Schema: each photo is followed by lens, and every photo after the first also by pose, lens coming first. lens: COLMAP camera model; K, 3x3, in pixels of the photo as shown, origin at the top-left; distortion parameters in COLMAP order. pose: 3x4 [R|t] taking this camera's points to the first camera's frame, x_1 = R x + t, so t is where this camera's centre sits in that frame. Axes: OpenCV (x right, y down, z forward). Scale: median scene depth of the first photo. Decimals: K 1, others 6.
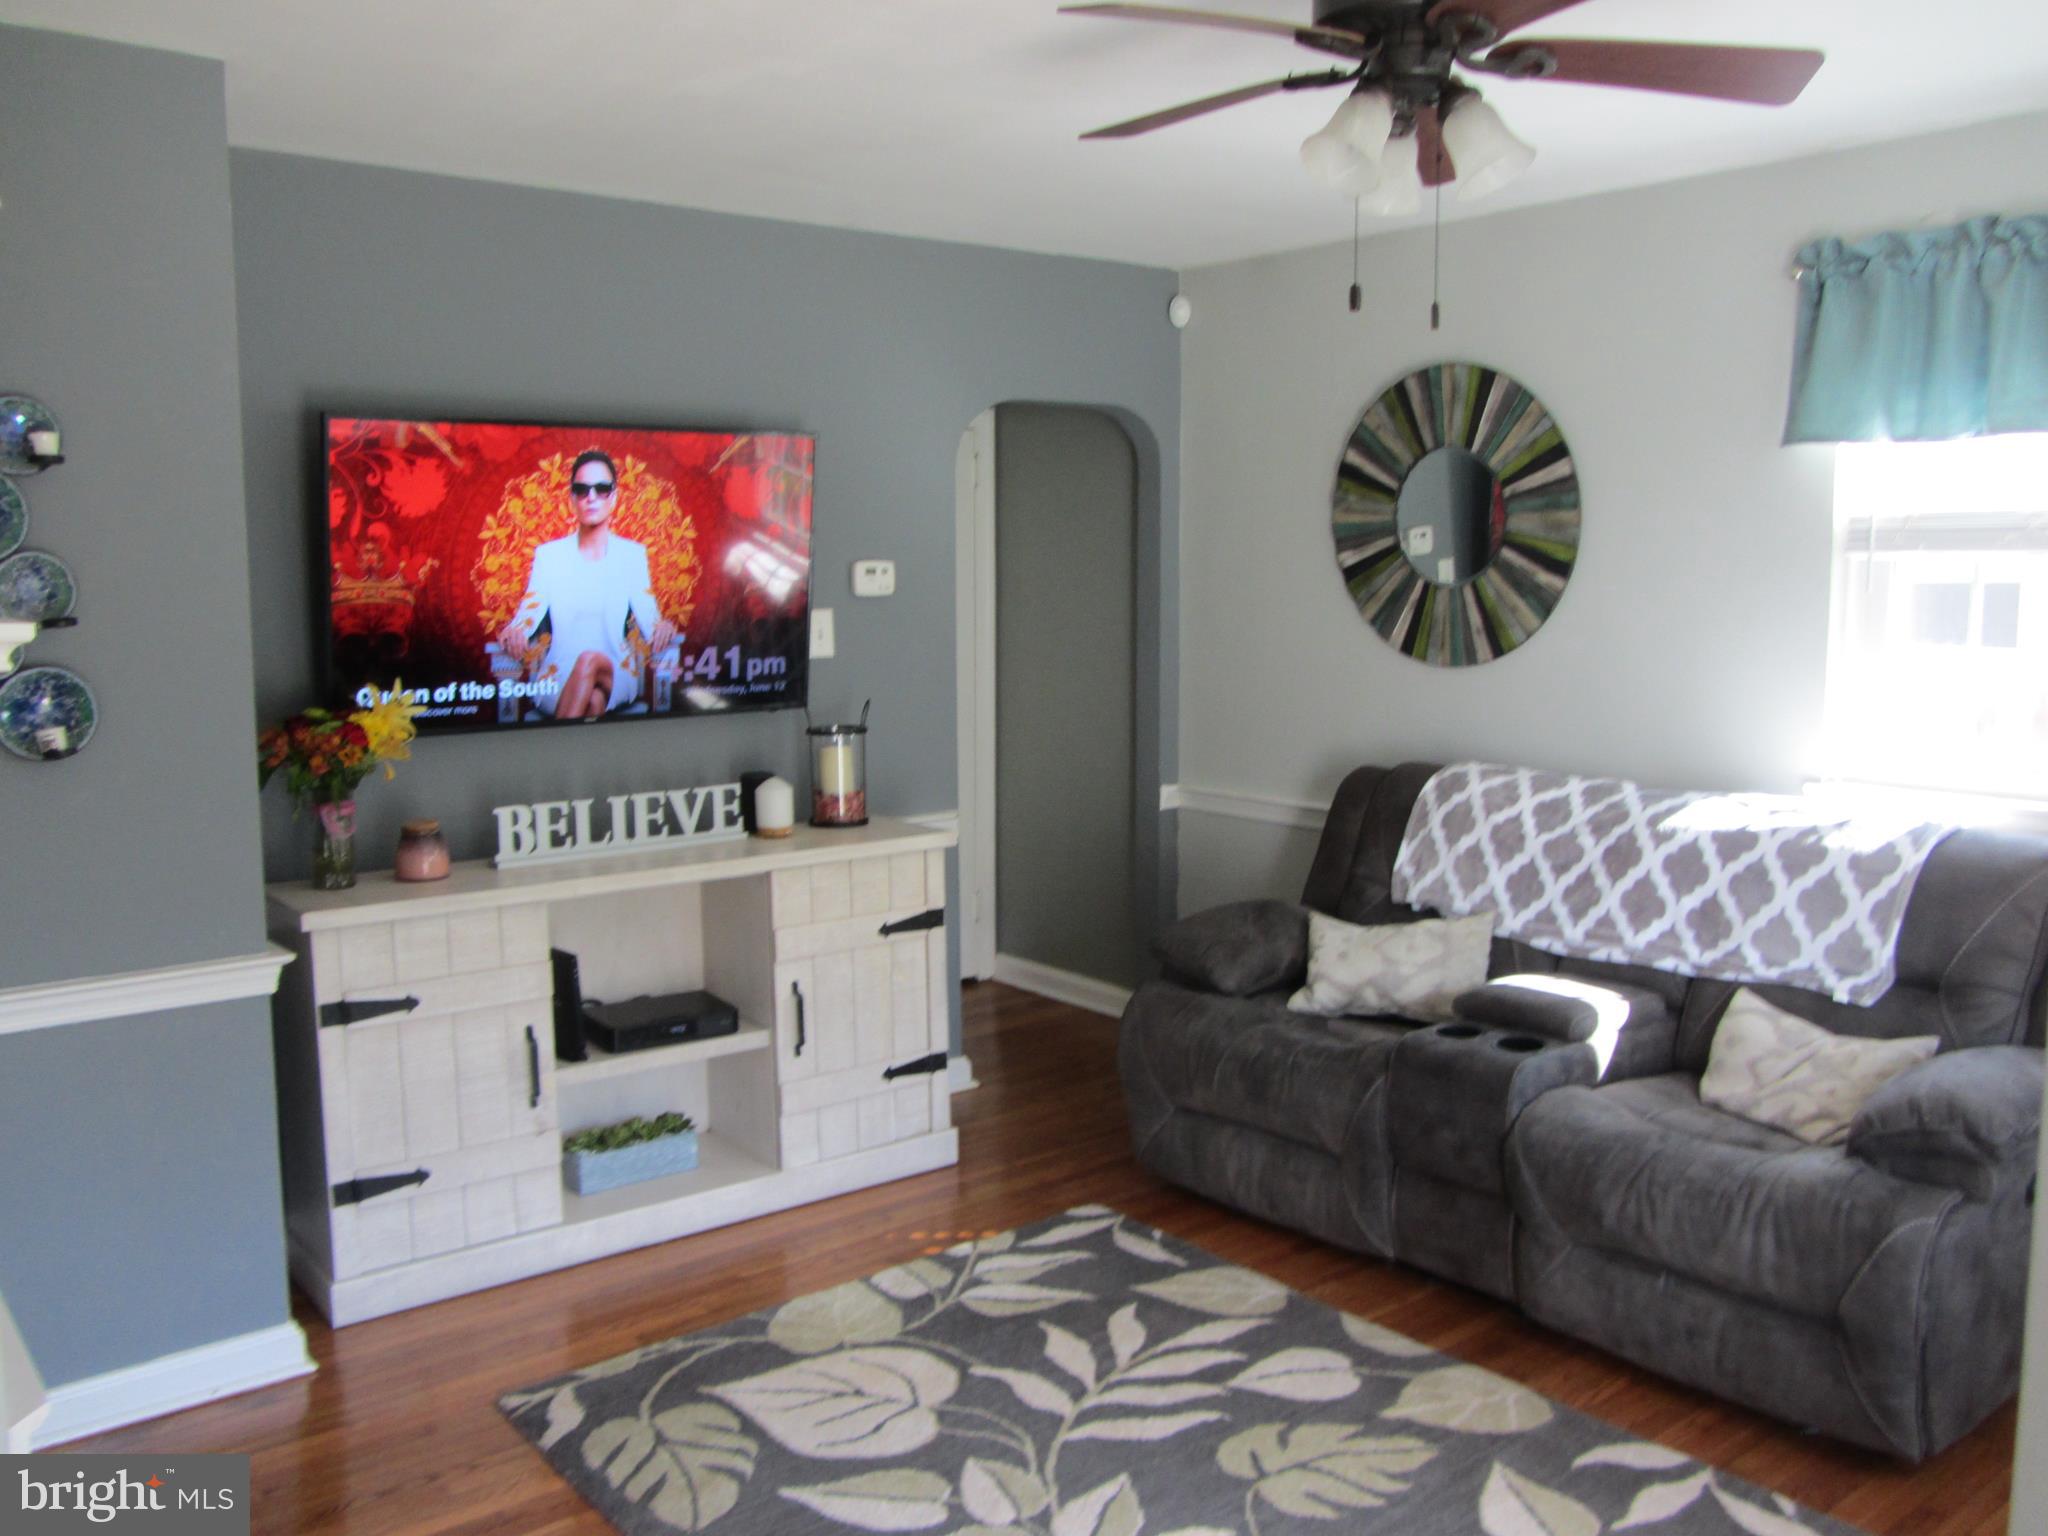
lens RADIAL K [[1690.4, 0, 1031.9], [0, 1690.4, 766.7], [0, 0, 1]] dist [-0.046587, 0.029265]
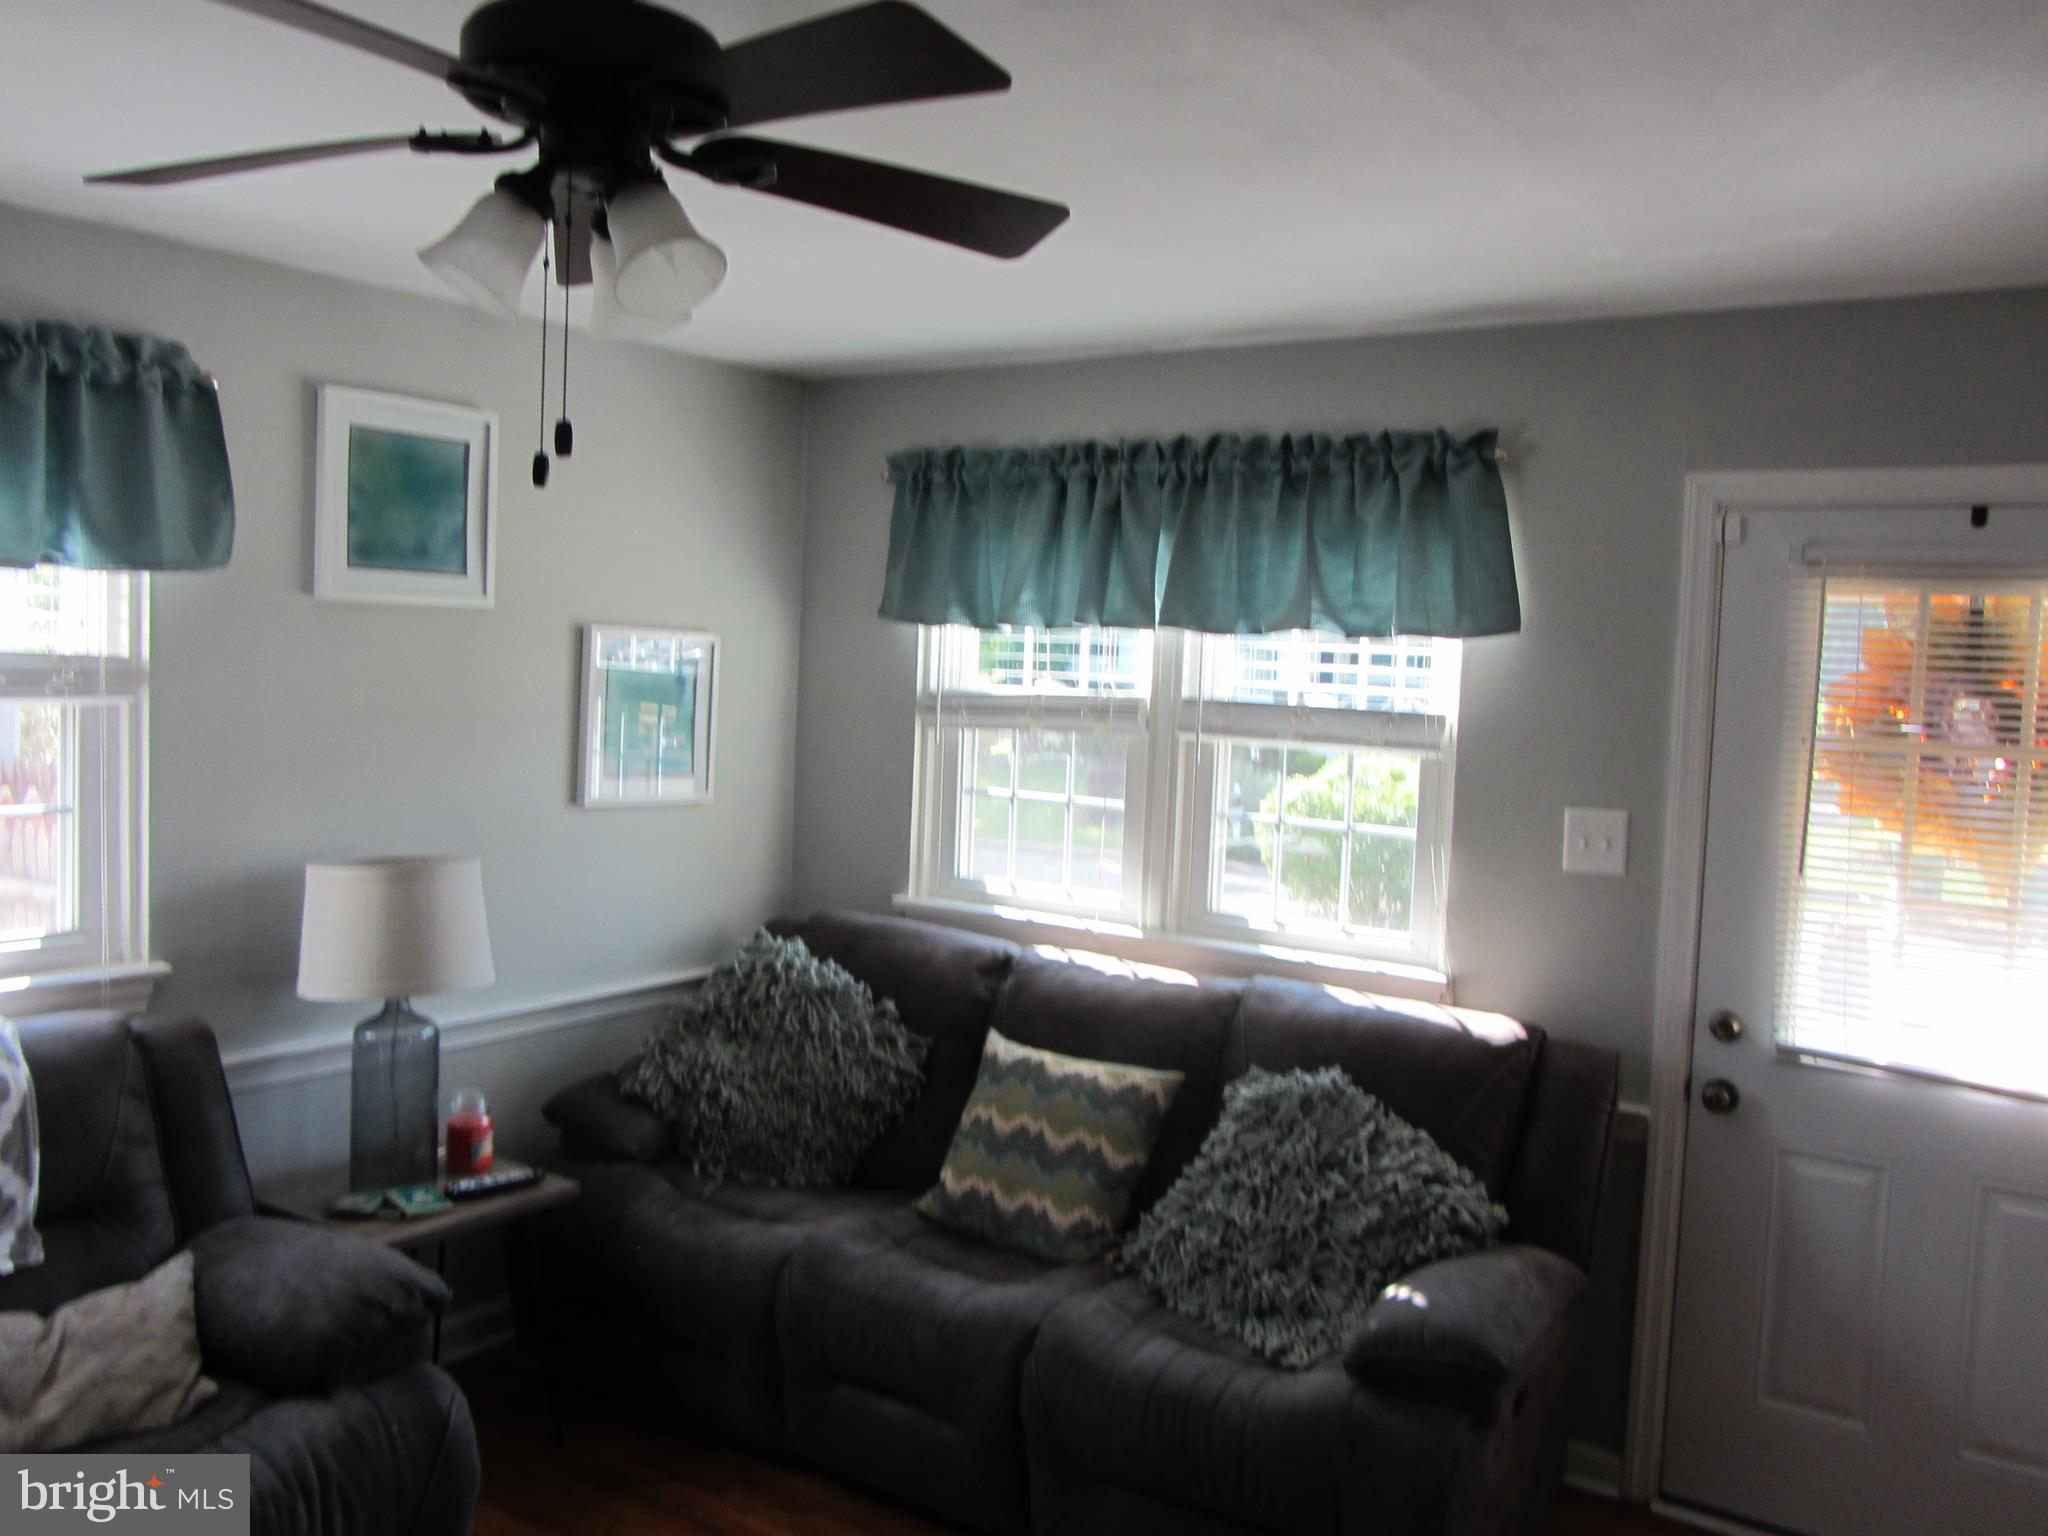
lens RADIAL K [[1690.4, 0, 1045.3], [0, 1690.4, 758.7], [0, 0, 1]] dist [-0.046587, 0.029265]
pose [[-0.275916, -0.057489, 0.959461, -0.364788], [0.087705, 0.992540, 0.084693, -0.115531], [-0.957172, 0.107517, -0.268815, 0.665227]]
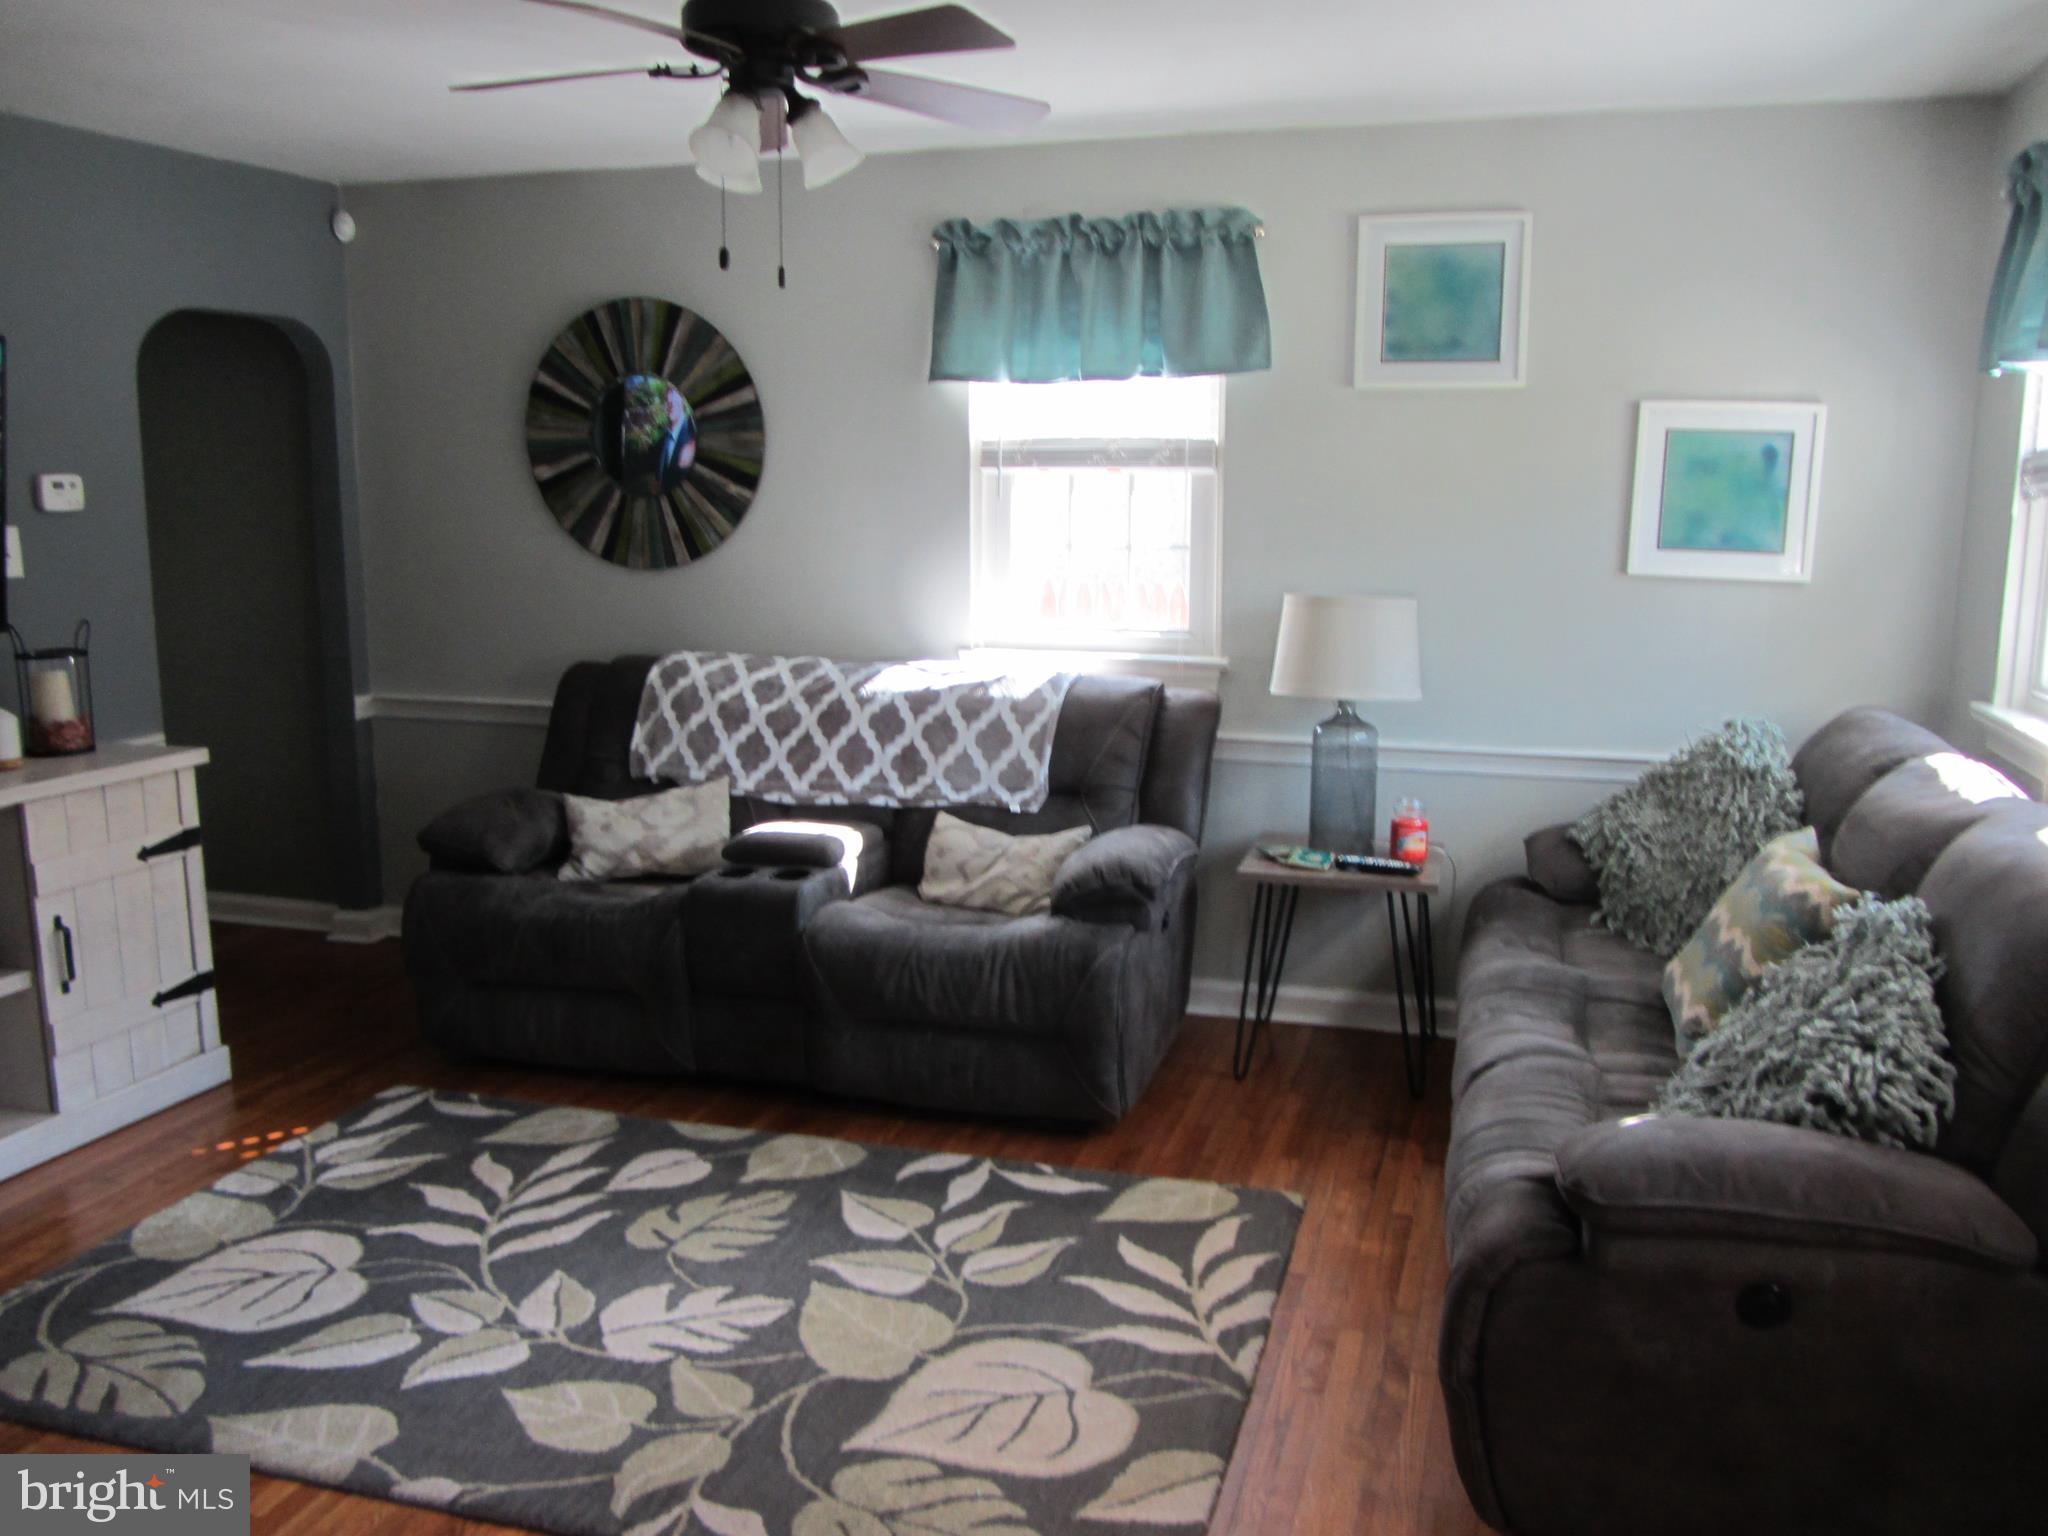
lens RADIAL K [[1690.4, 0, 1027.3], [0, 1690.4, 777.5], [0, 0, 1]] dist [-0.046587, 0.029265]
pose [[0.830011, -0.092343, 0.550050, -0.220604], [0.061652, 0.995346, 0.074069, 0.014285], [-0.554330, -0.027566, 0.831841, -0.103095]]
